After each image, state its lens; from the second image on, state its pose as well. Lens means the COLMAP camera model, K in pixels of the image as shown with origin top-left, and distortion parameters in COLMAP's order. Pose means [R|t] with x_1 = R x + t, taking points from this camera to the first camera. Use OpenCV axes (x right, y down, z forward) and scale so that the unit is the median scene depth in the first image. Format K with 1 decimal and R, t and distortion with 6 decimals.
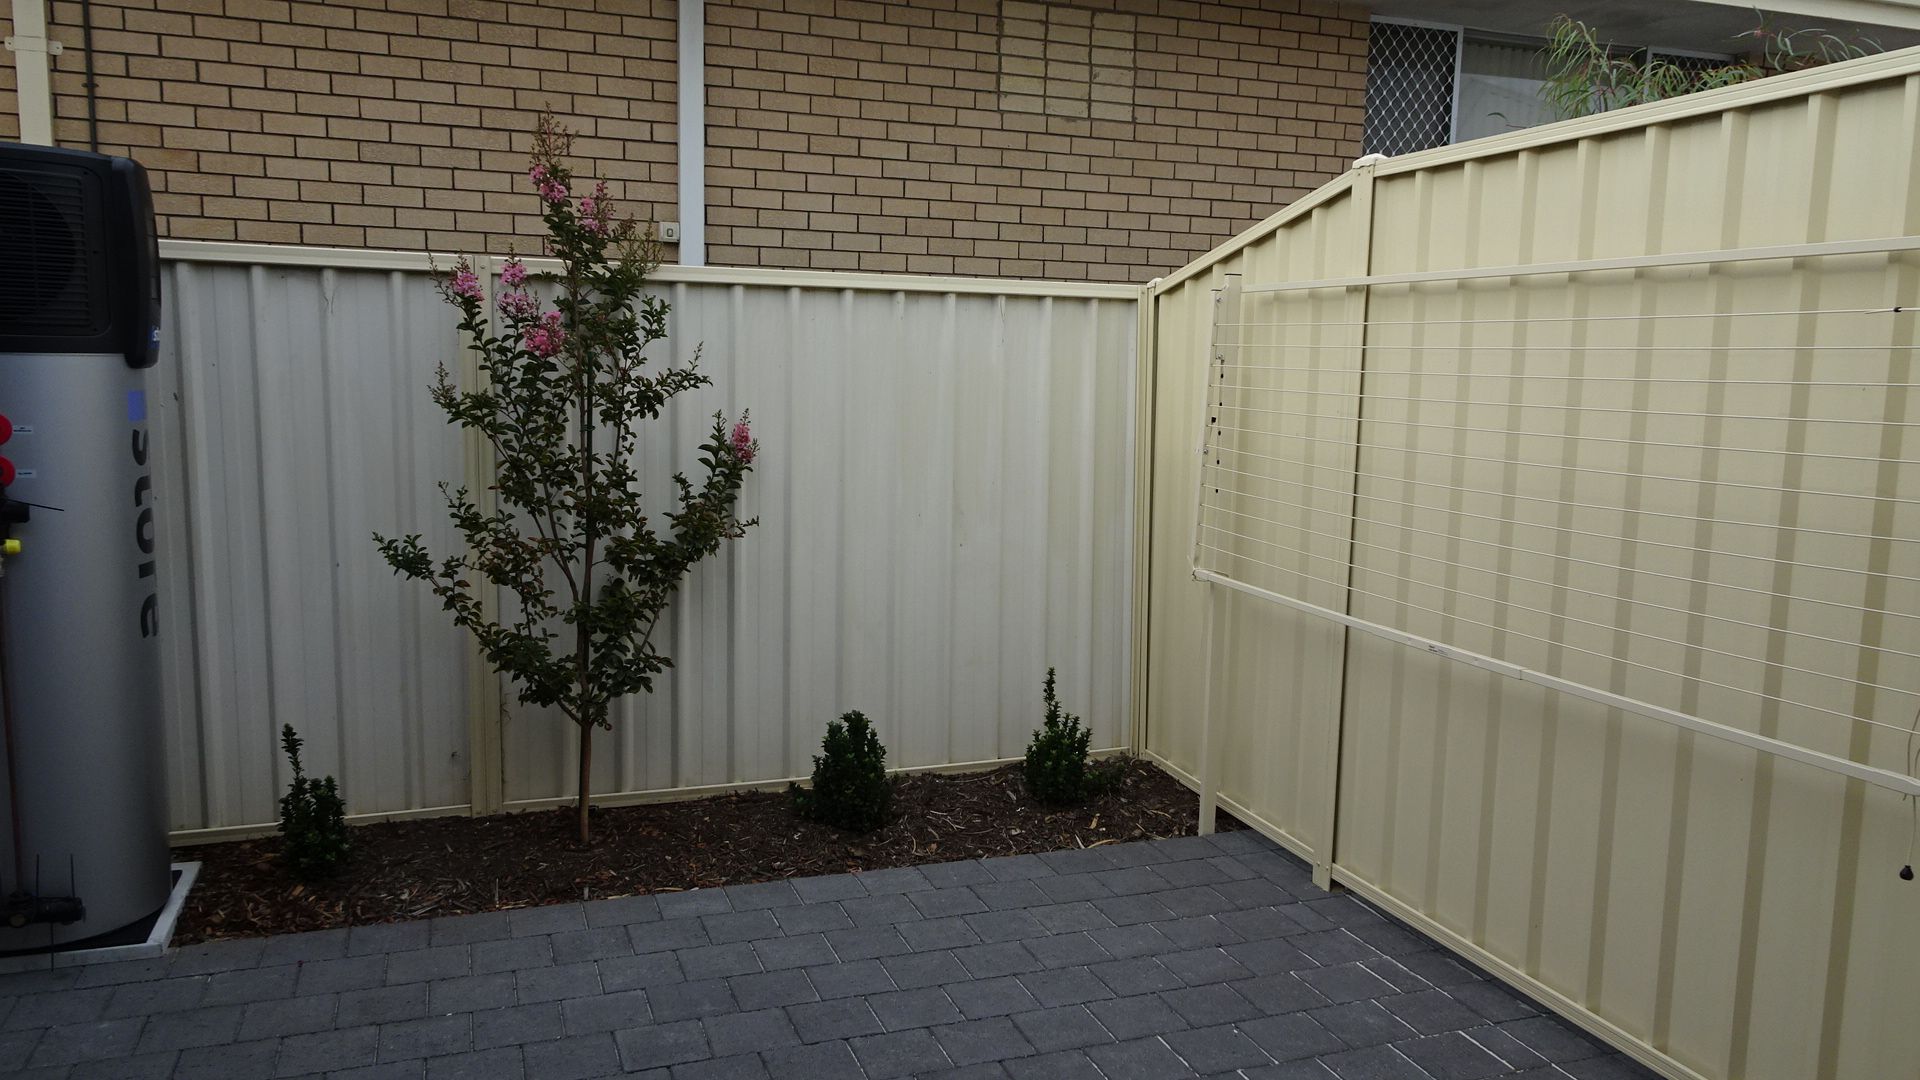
lens RADIAL K [[1377.7, 0, 965.4], [0, 1377.7, 537.9], [0, 0, 1]] dist [0.036860, -0.001109]
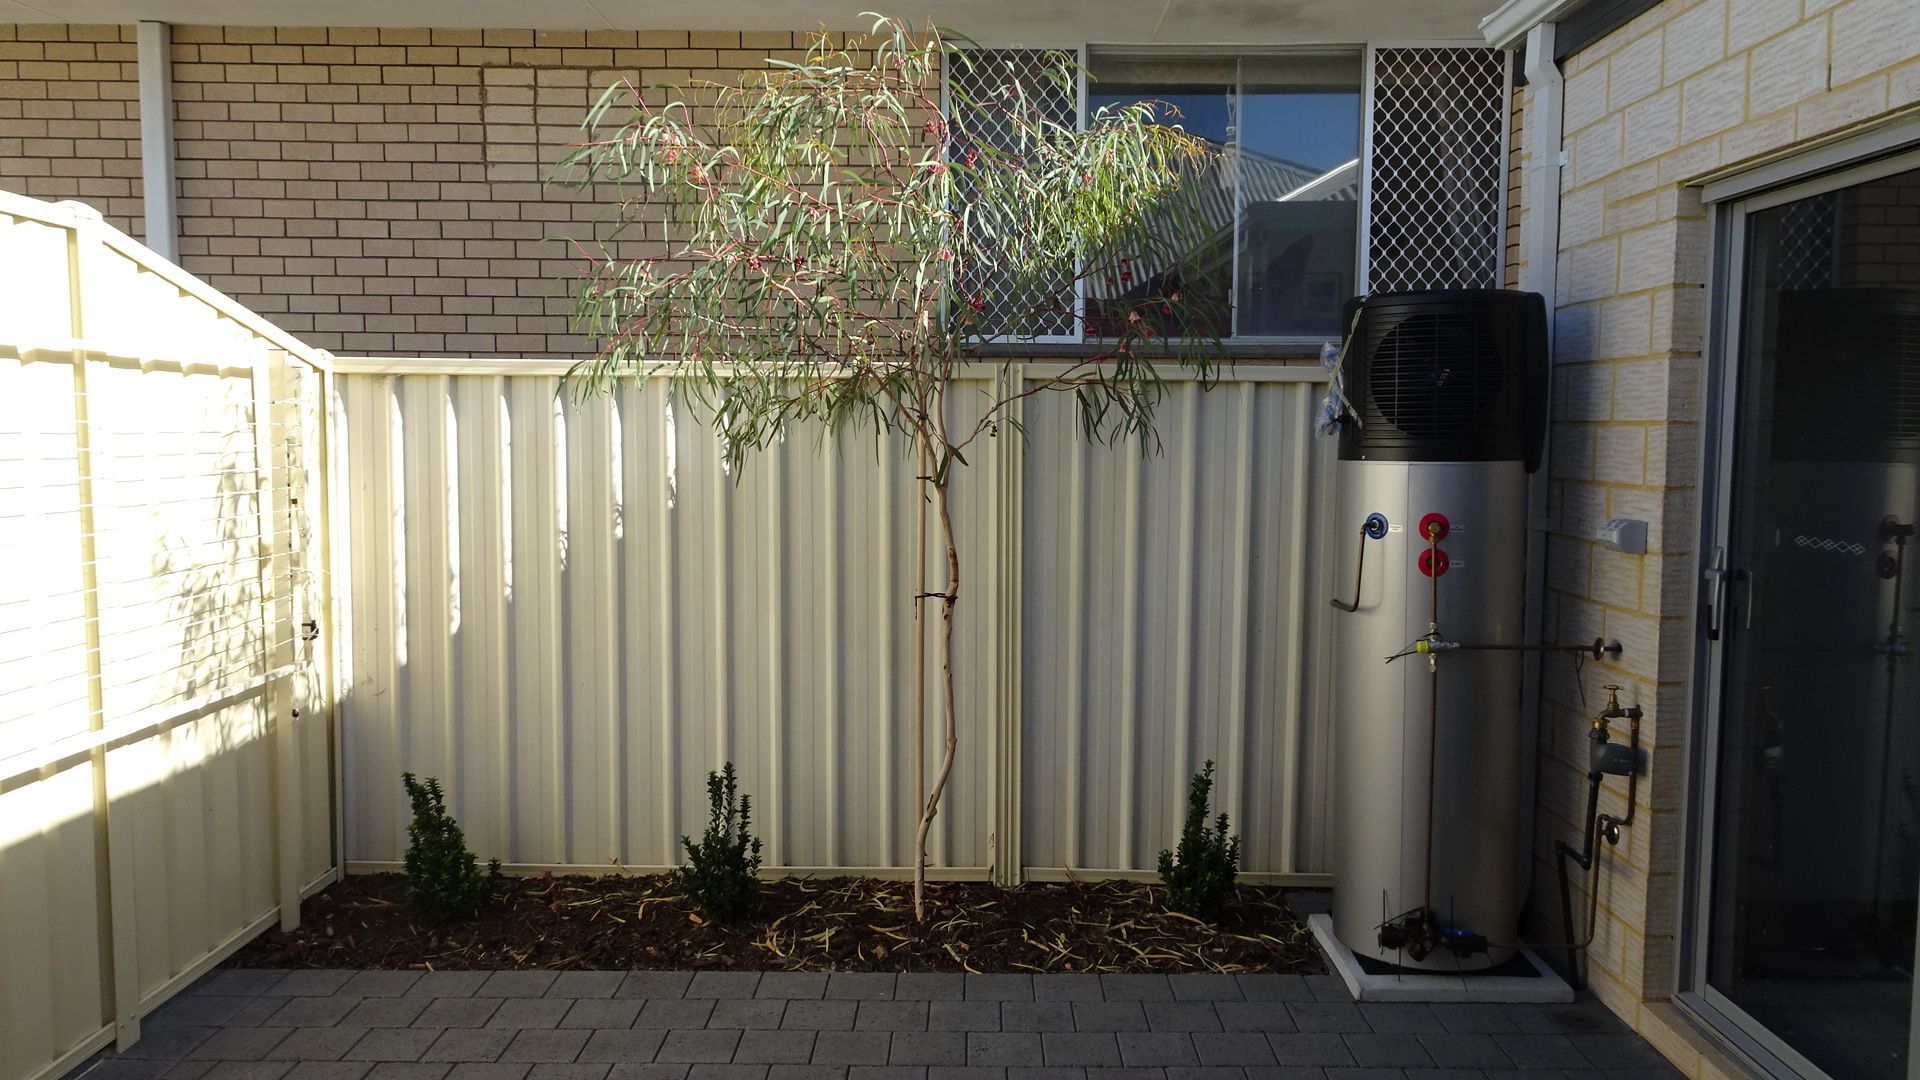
lens RADIAL K [[1377.7, 0, 959.7], [0, 1377.7, 541.6], [0, 0, 1]] dist [0.036860, -0.001109]
pose [[0.933636, 0.013434, -0.357972, 0.682488], [-0.033453, 0.998199, -0.049789, -0.022923], [0.356659, 0.058460, 0.932404, 0.236406]]
